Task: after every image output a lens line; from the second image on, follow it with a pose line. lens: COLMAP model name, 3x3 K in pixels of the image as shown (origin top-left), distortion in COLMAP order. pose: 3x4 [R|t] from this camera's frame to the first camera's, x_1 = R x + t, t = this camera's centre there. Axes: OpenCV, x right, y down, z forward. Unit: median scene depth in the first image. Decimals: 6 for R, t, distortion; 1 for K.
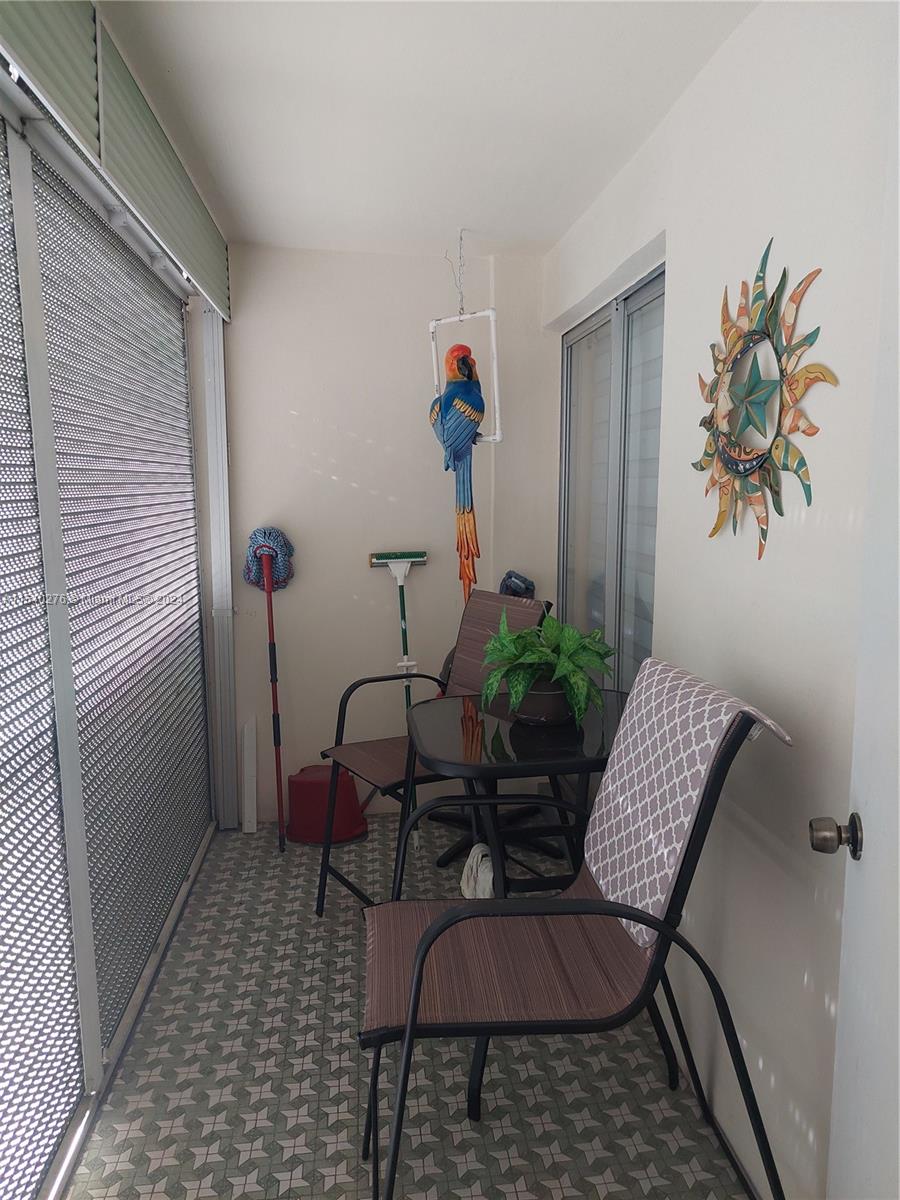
lens RADIAL K [[862.2, 0, 451.0], [0, 862.2, 607.7], [0, 0, 1]] dist [0.065073, -0.066182]
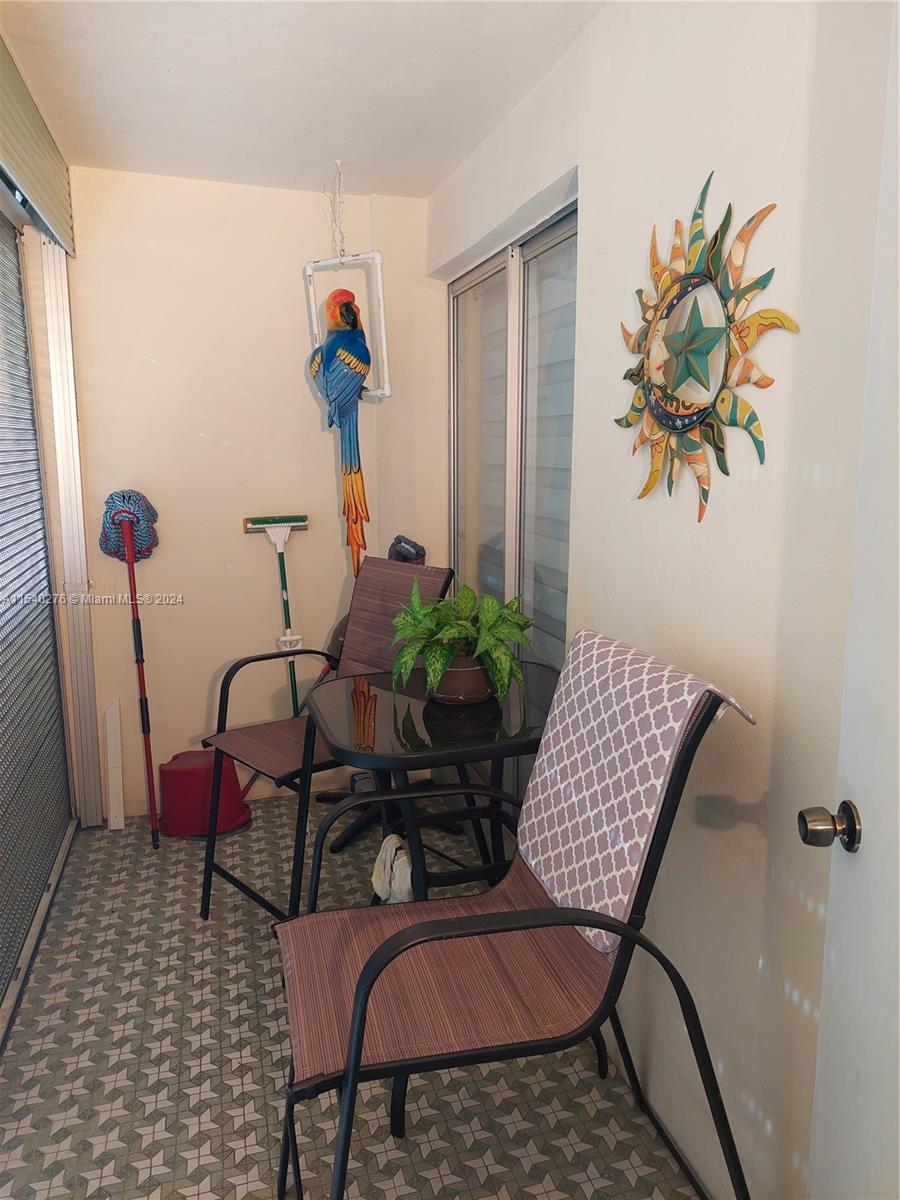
lens RADIAL K [[862.2, 0, 447.6], [0, 862.2, 596.8], [0, 0, 1]] dist [0.065073, -0.066182]
pose [[0.987035, -0.026468, 0.158309, -0.051320], [0.021455, 0.999215, 0.033290, -0.009982], [-0.159066, -0.029462, 0.986828, 0.098632]]
